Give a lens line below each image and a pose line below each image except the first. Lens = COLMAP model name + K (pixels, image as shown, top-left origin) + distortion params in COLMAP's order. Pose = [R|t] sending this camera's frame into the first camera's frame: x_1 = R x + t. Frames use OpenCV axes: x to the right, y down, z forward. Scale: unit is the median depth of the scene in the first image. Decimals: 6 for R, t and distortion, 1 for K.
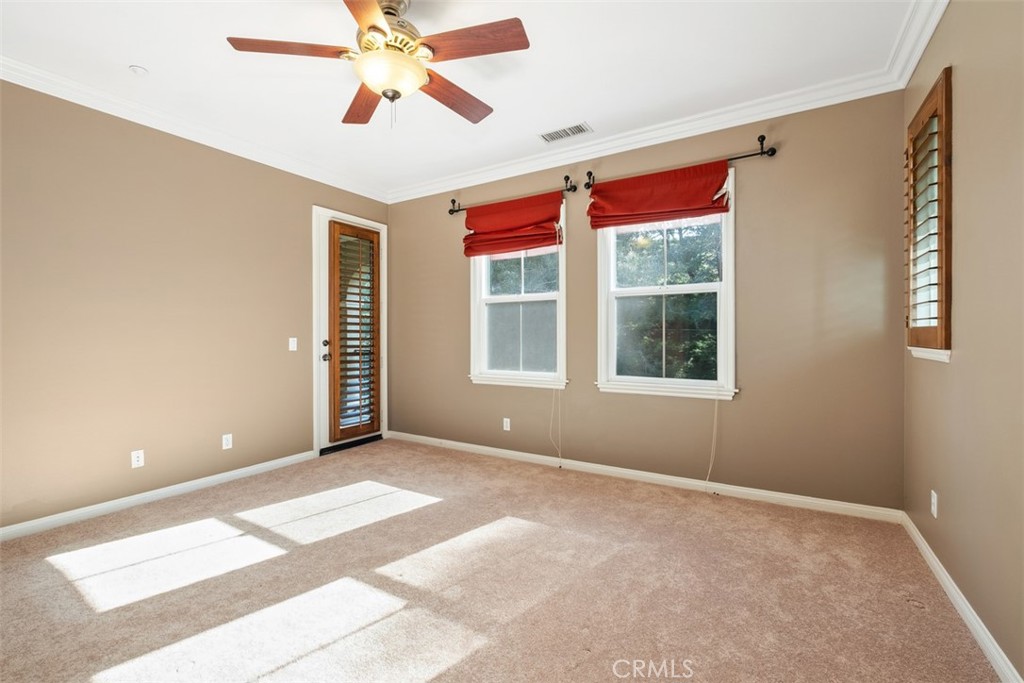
lens RADIAL K [[443.9, 0, 509.7], [0, 443.9, 340.1], [0, 0, 1]] dist [-0.008469, -0.000074]
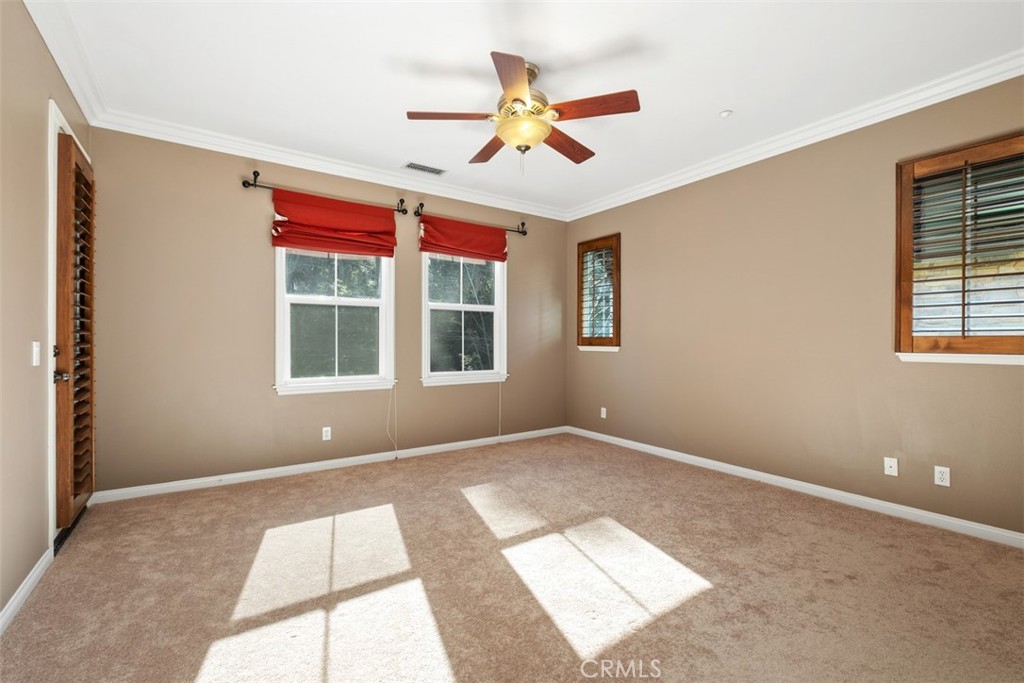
lens RADIAL K [[443.9, 0, 514.8], [0, 443.9, 341.1], [0, 0, 1]] dist [-0.008469, -0.000074]
pose [[0.393330, 0.004853, 0.919384, -0.809803], [0.006160, 0.999950, -0.007914, 0.003927], [-0.919377, 0.008776, 0.393281, 0.296432]]
